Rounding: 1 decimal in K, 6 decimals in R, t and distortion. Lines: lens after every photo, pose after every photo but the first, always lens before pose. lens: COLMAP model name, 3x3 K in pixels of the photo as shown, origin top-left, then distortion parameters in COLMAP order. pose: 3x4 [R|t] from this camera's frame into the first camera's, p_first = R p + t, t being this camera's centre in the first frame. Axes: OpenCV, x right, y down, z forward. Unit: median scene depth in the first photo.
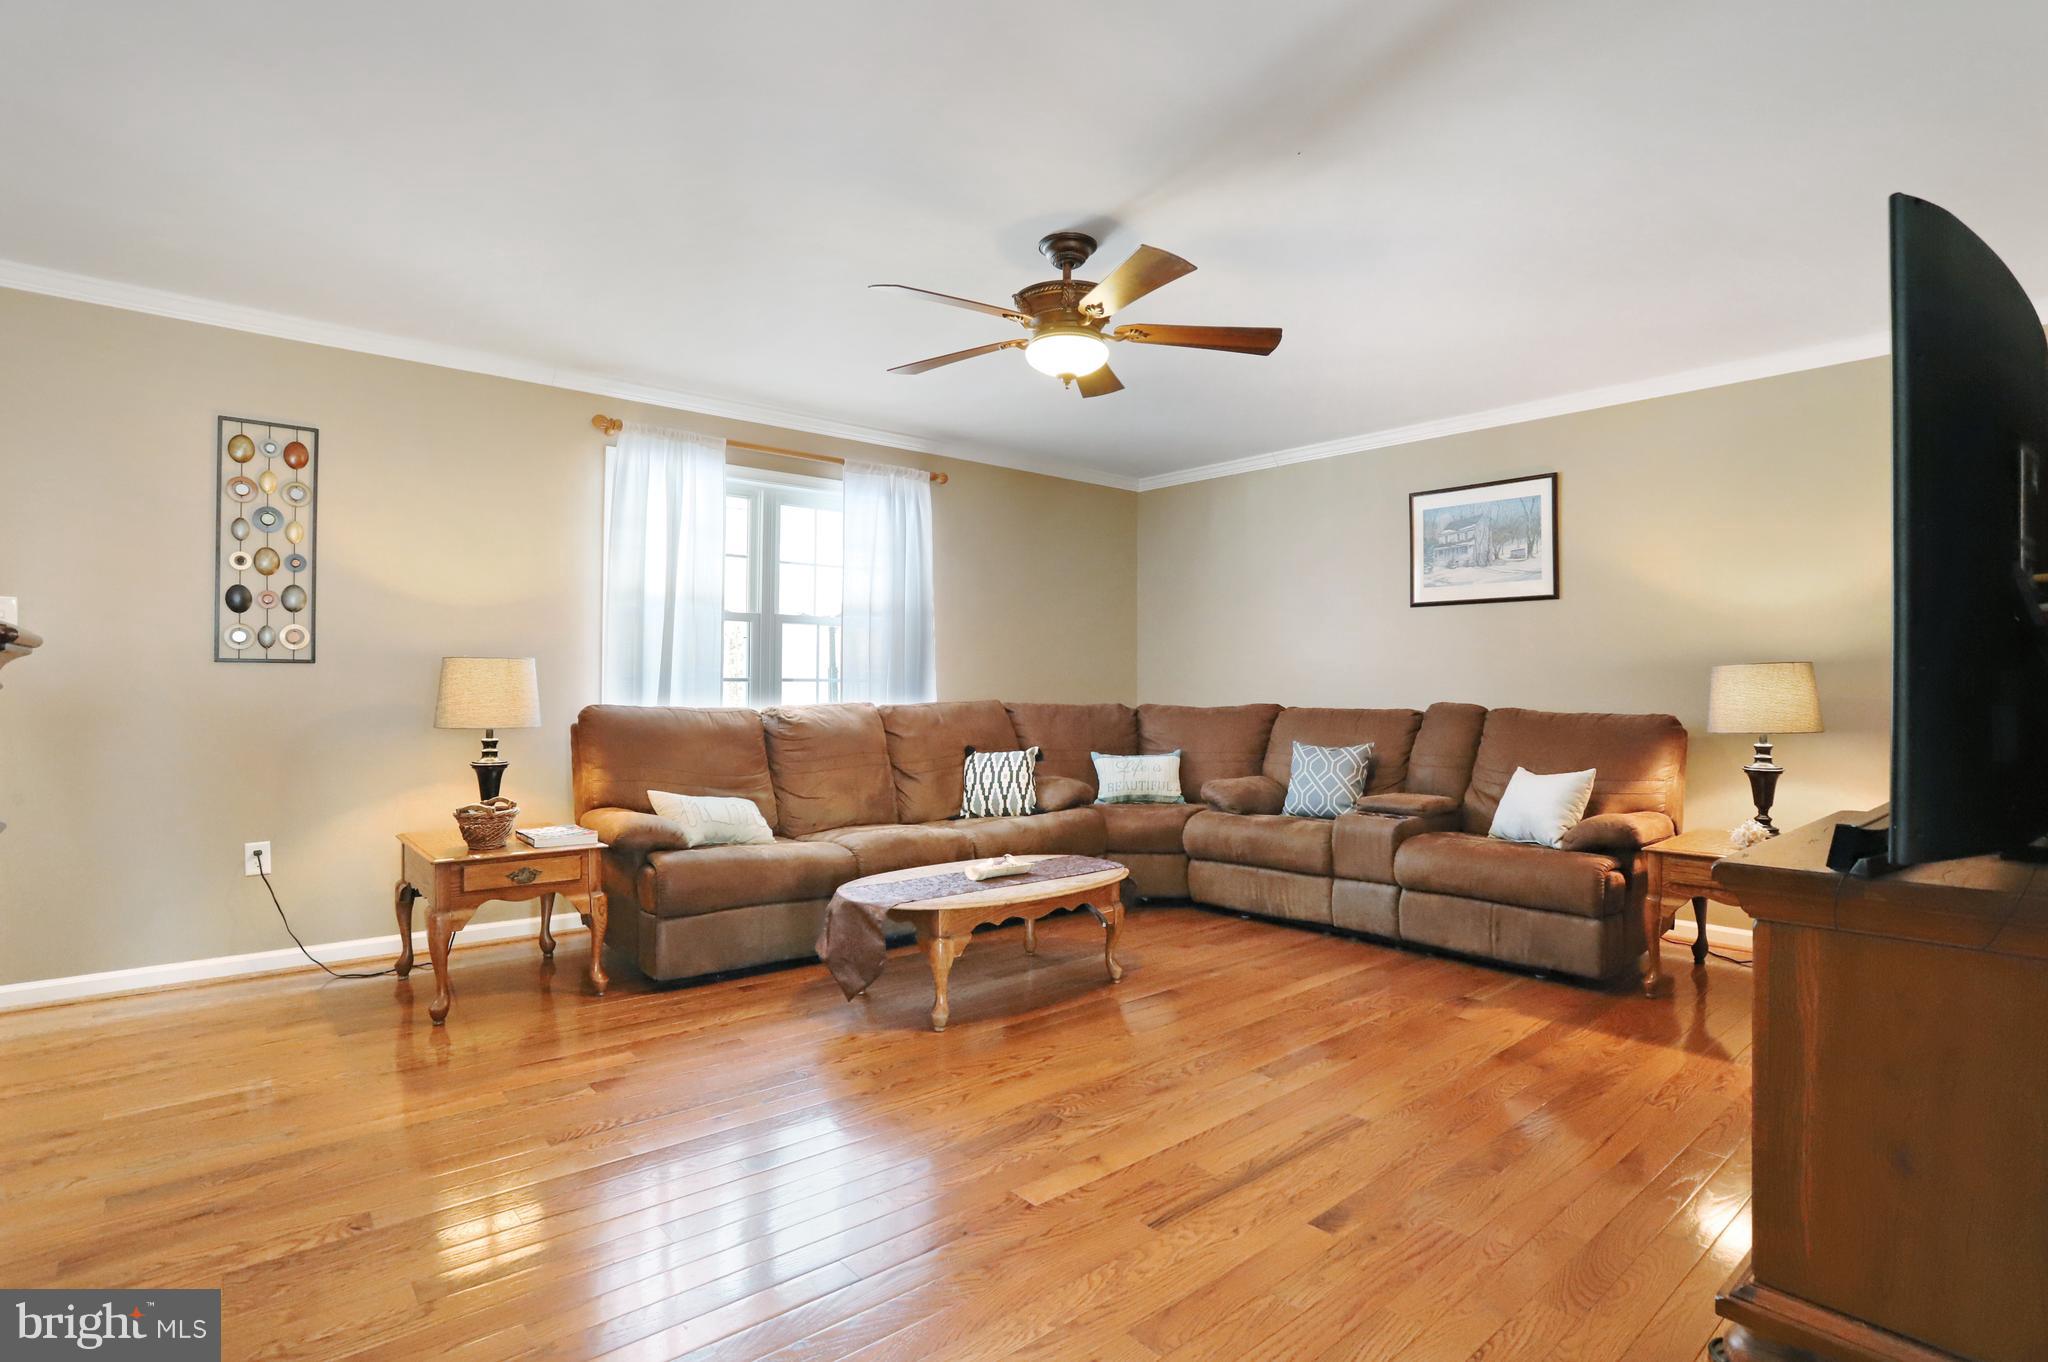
lens RADIAL K [[1042.1, 0, 1031.0], [0, 1042.1, 666.9], [0, 0, 1]] dist [-0.046952, 0.000606]
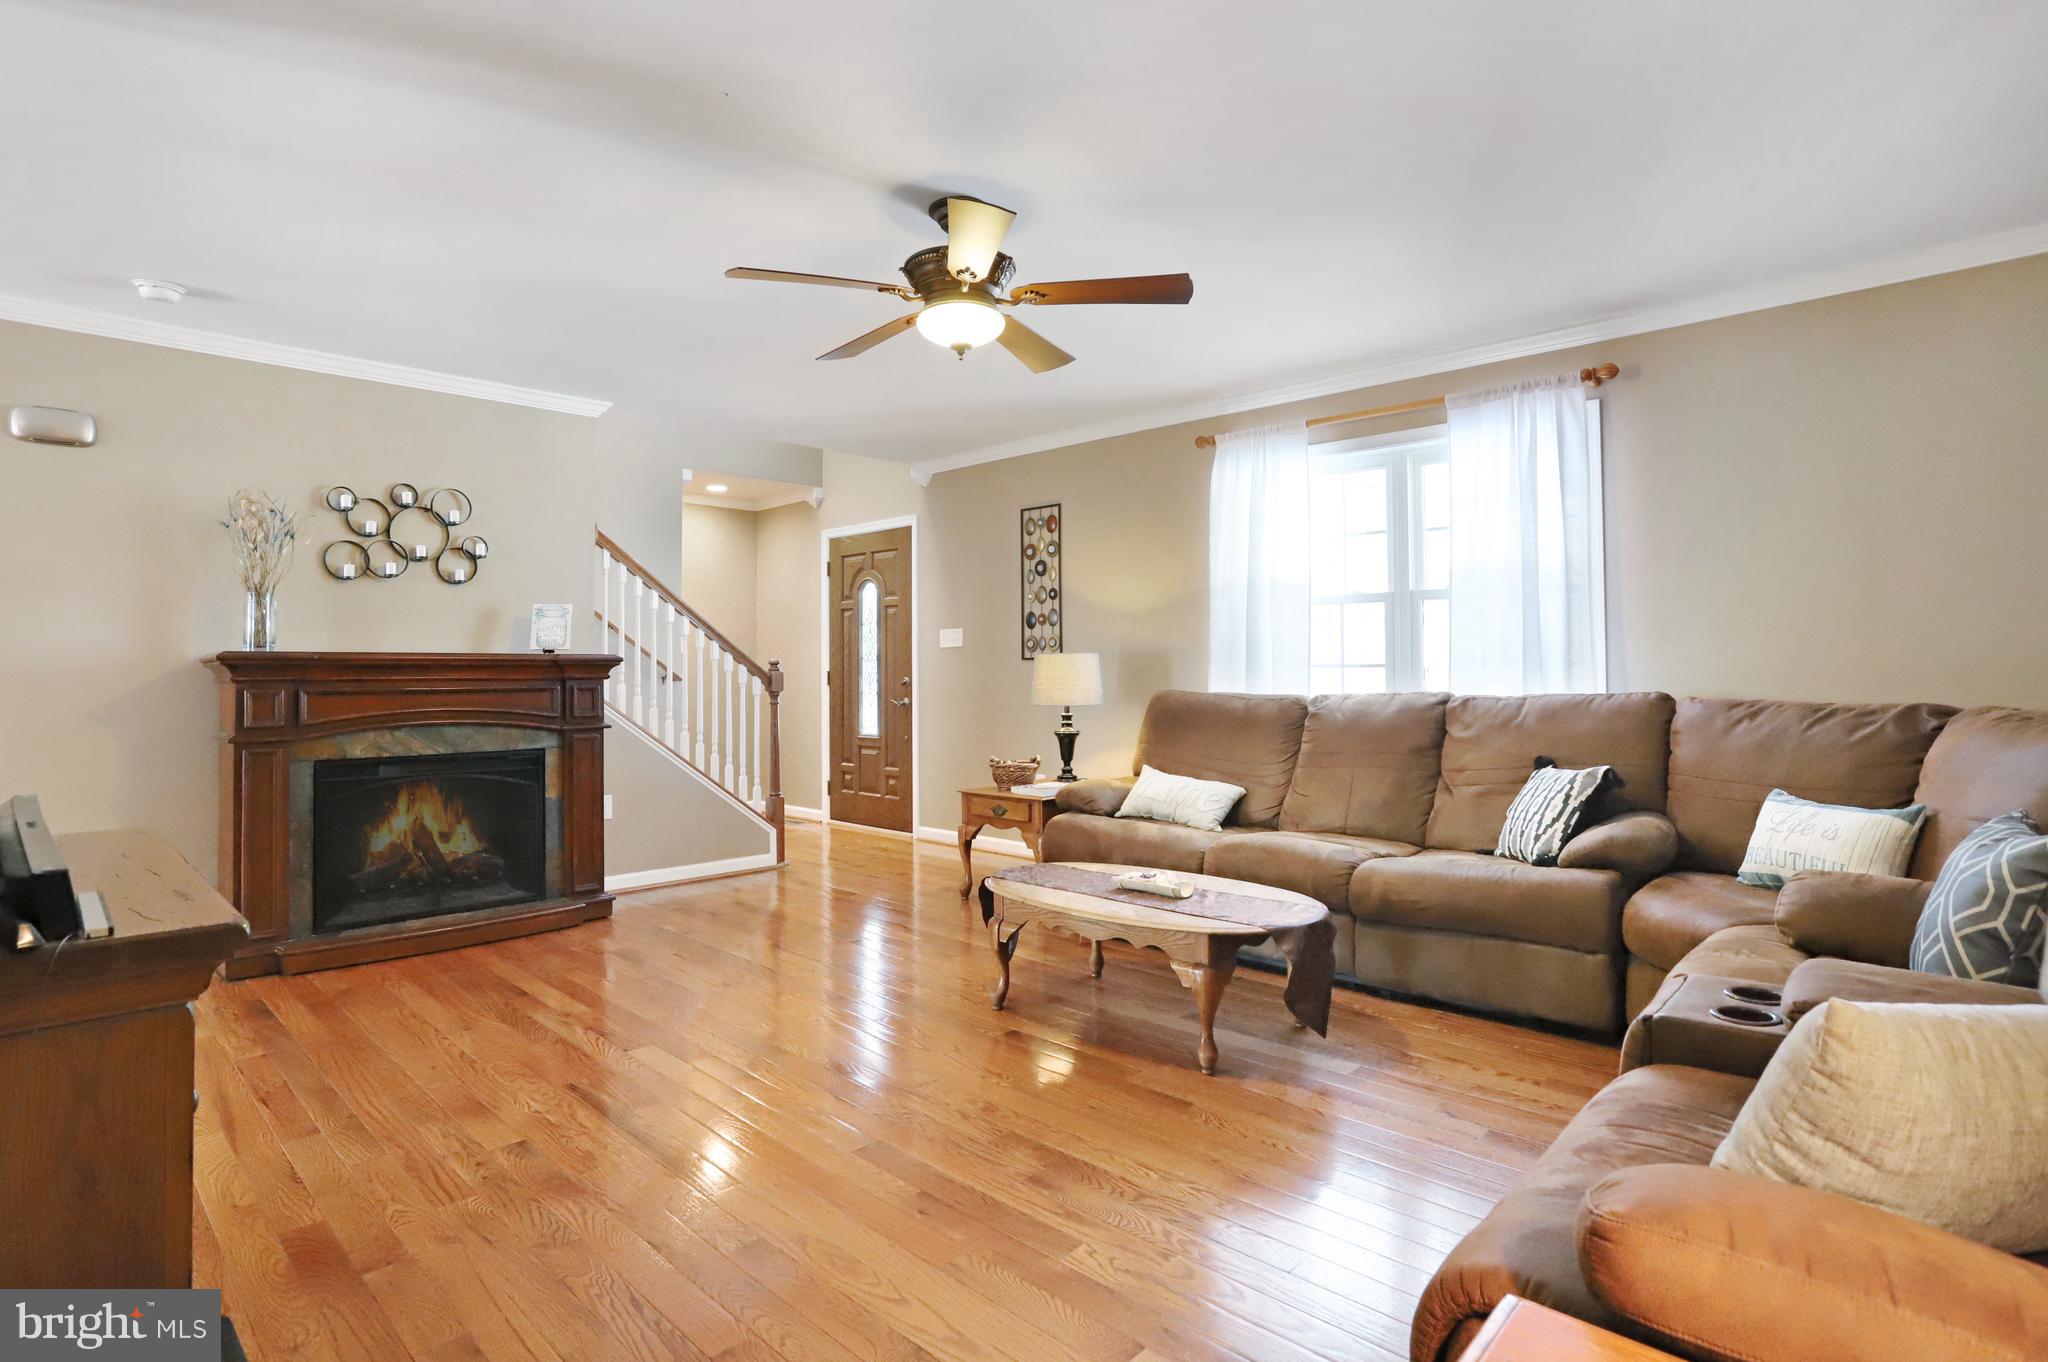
lens RADIAL K [[1042.1, 0, 1031.0], [0, 1042.1, 666.9], [0, 0, 1]] dist [-0.046952, 0.000606]
pose [[0.072361, -0.006472, -0.997358, 0.840406], [0.025543, 0.999663, -0.004634, 0.013559], [0.997051, -0.025140, 0.072501, 0.853946]]
